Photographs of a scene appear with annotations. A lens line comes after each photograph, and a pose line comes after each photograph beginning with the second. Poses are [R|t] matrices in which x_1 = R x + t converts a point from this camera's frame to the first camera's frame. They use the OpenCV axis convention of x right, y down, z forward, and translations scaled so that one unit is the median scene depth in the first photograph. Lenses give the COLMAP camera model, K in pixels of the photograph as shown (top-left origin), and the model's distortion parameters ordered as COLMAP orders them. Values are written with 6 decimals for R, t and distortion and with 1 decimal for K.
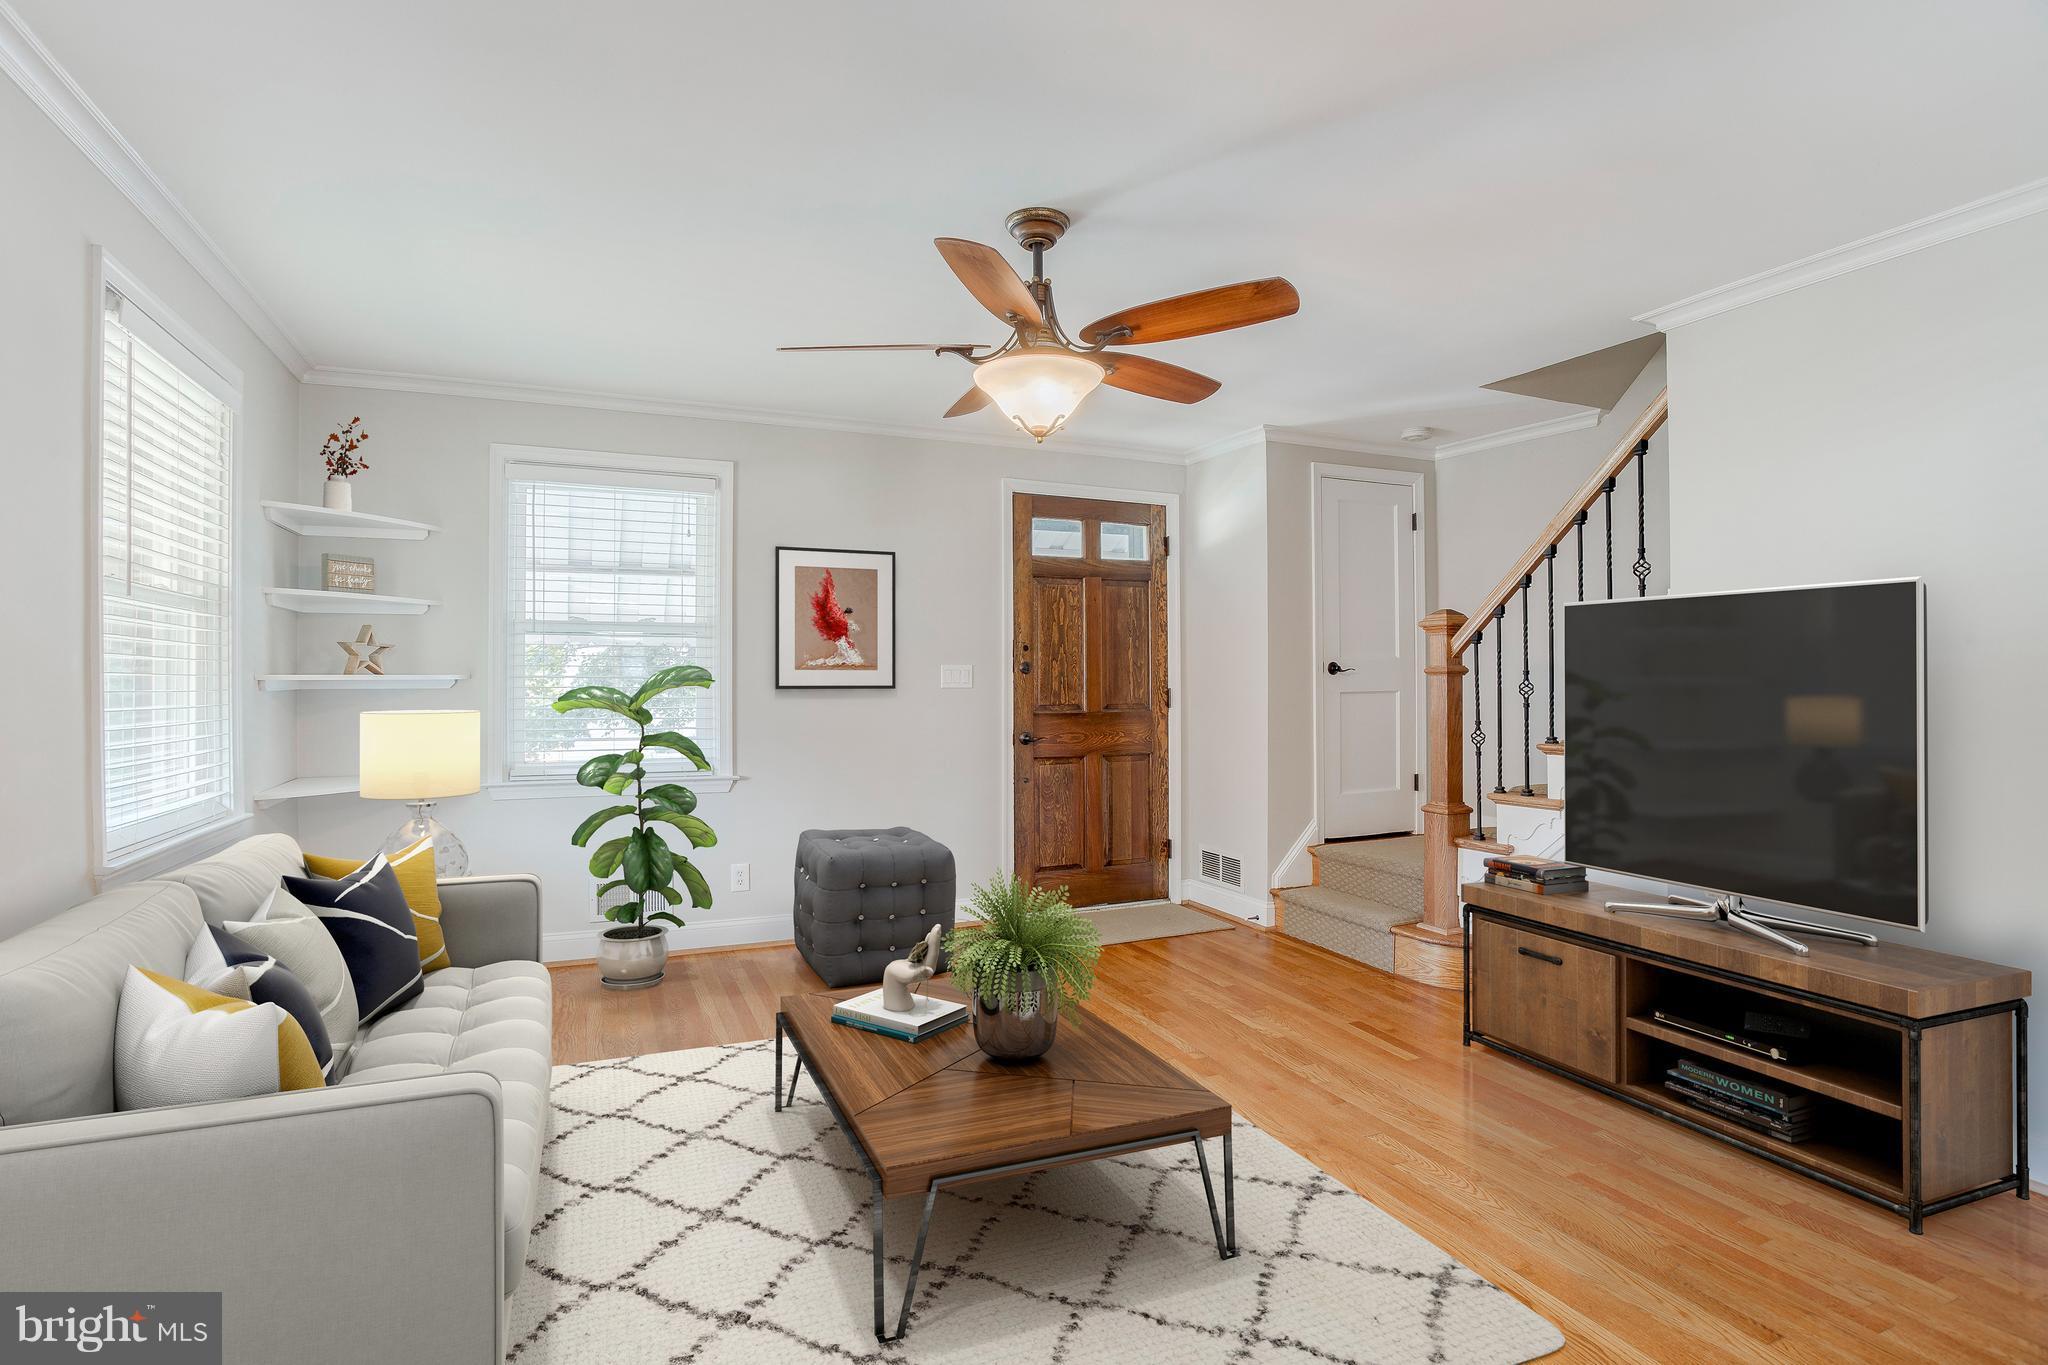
lens RADIAL K [[1009.3, 0, 1013.8], [0, 1009.3, 710.5], [0, 0, 1]] dist [-0.053778, 0.018472]
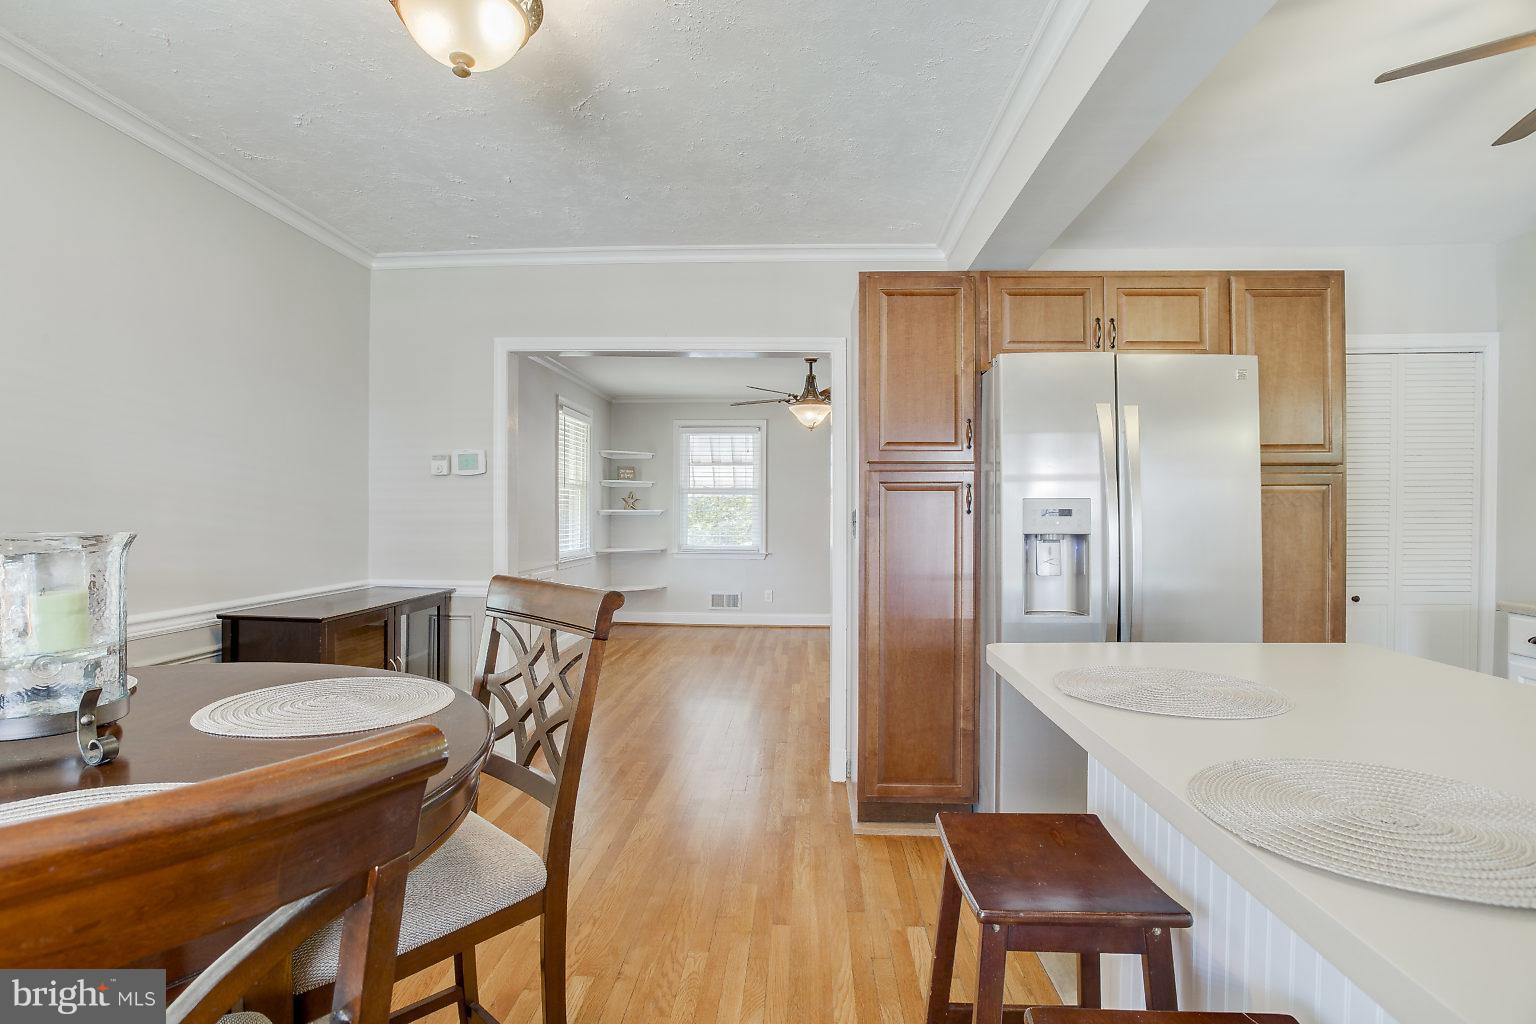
lens RADIAL K [[767.5, 0, 765.0], [0, 767.5, 515.1], [0, 0, 1]] dist [-0.052336, 0.017071]
pose [[0.895524, 0.001482, -0.445011, 0.624193], [-0.014232, 0.999578, -0.025310, 0.027448], [0.444786, 0.028999, 0.895167, -0.736310]]
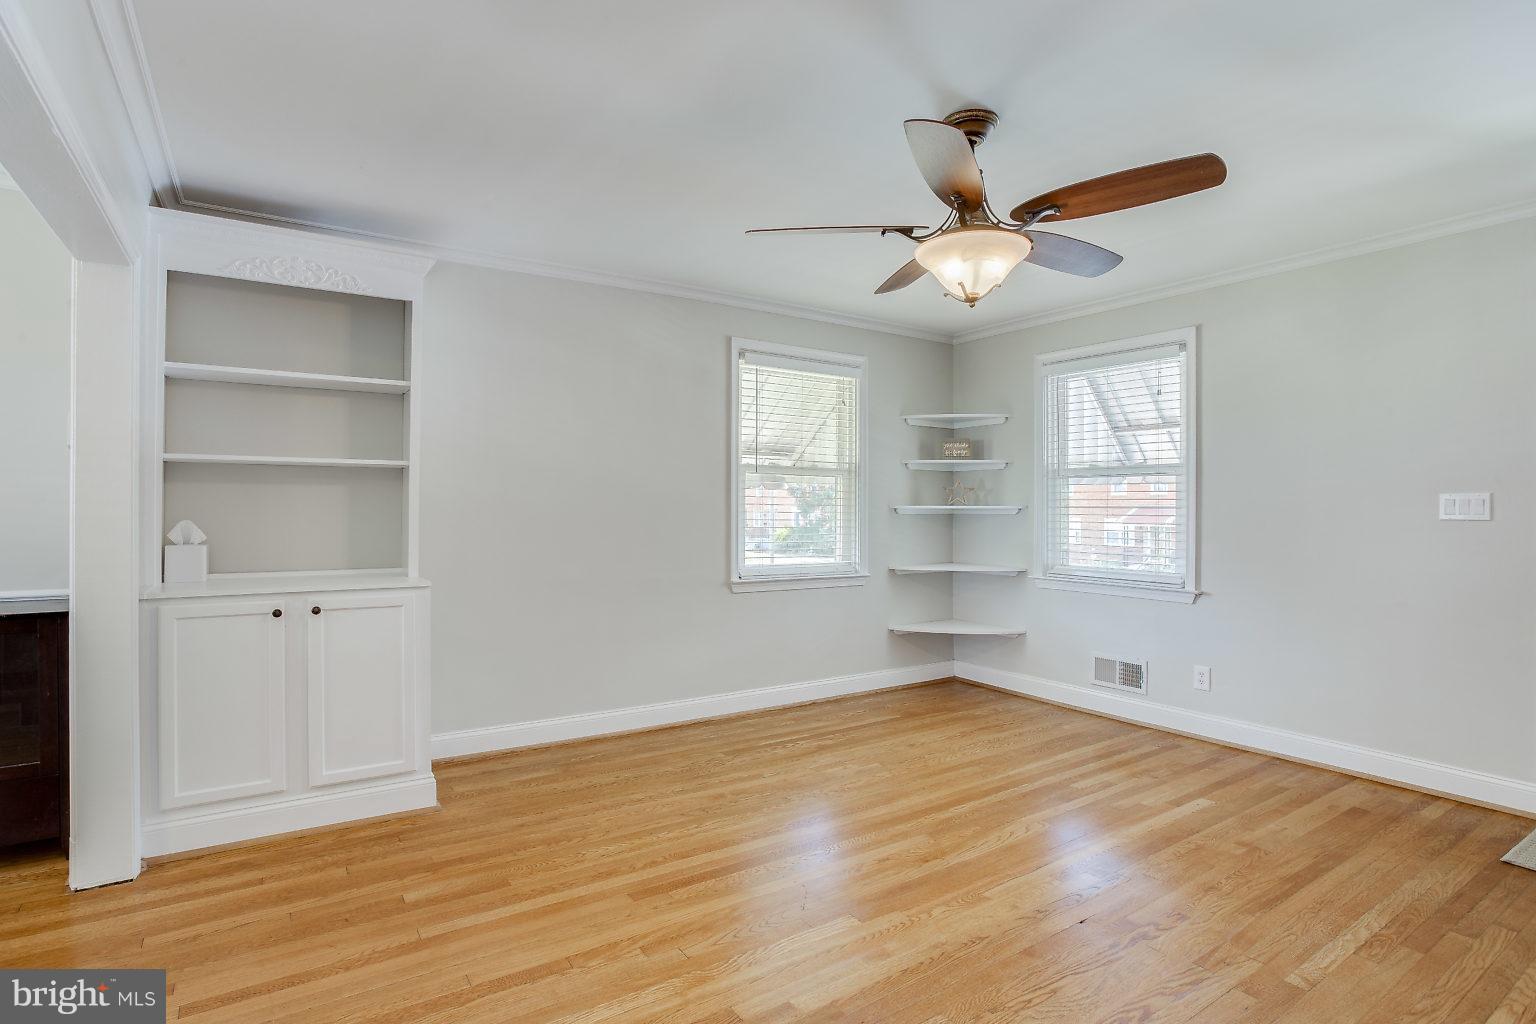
lens RADIAL K [[754.9, 0, 732.5], [0, 754.9, 507.7], [0, 0, 1]] dist [-0.074302, 0.032779]
pose [[0.152607, -0.000092, -0.988287, 0.592672], [-0.031311, 0.999498, -0.004927, -0.012681], [0.987791, 0.031696, 0.152528, 0.391321]]
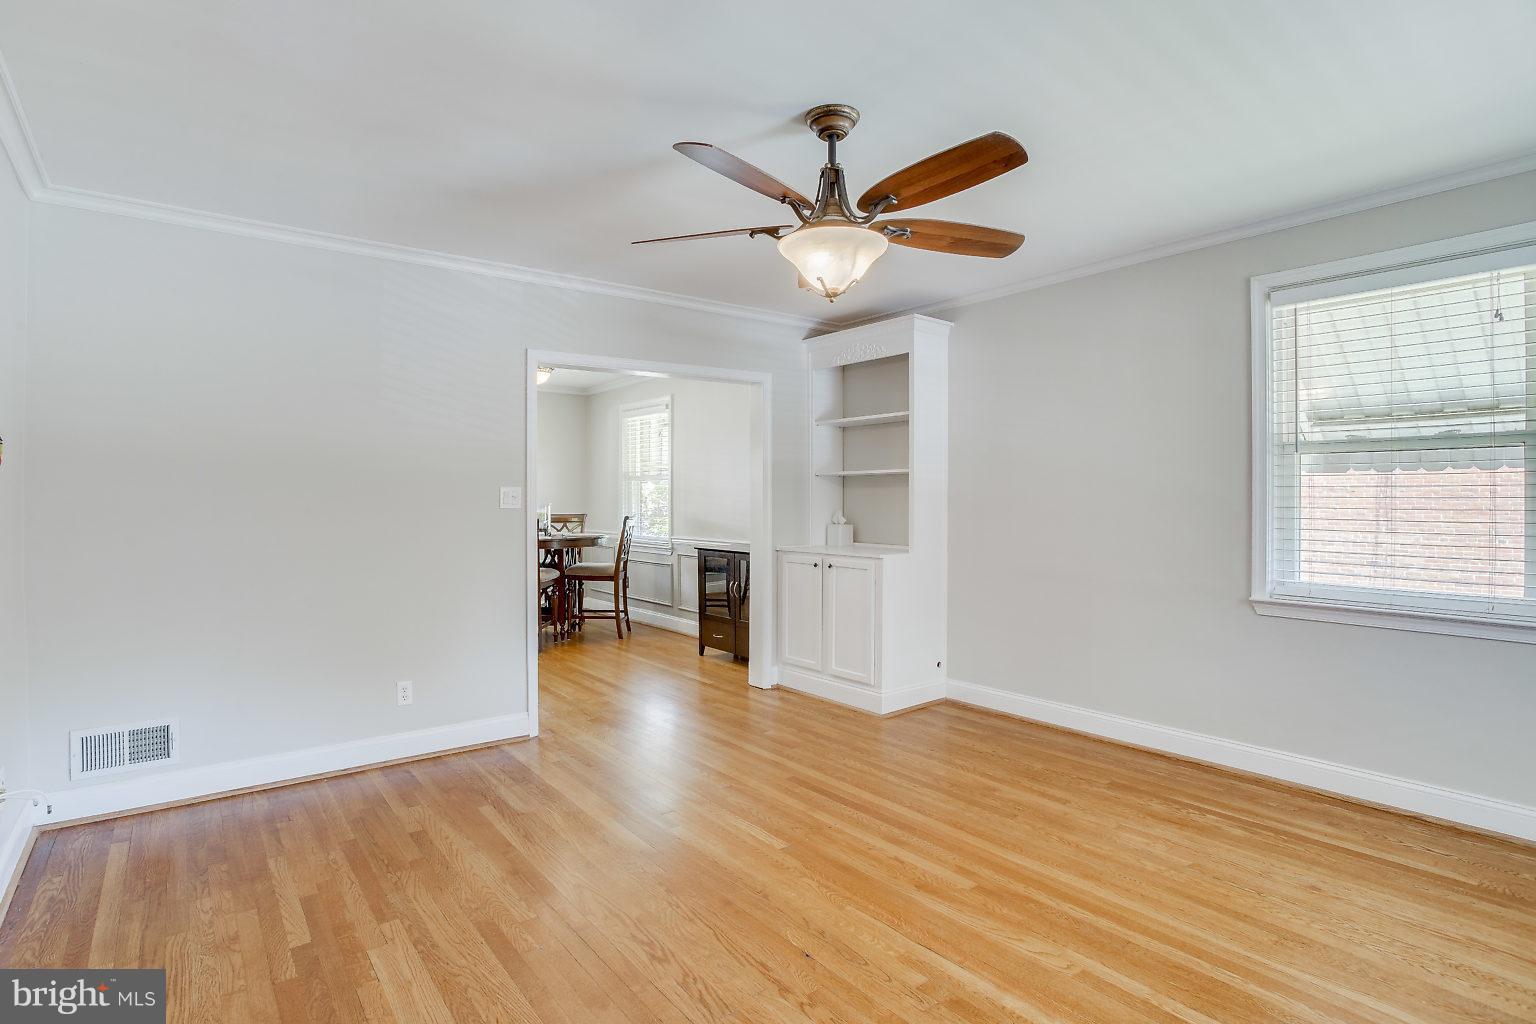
lens RADIAL K [[769.9, 0, 758.9], [0, 769.9, 512.5], [0, 0, 1]] dist [-0.050337, 0.025743]
pose [[-0.965787, 0.003814, -0.259310, 0.234326], [-0.007391, 0.999081, 0.042224, -0.039740], [0.259233, 0.042696, -0.964871, 1.272937]]
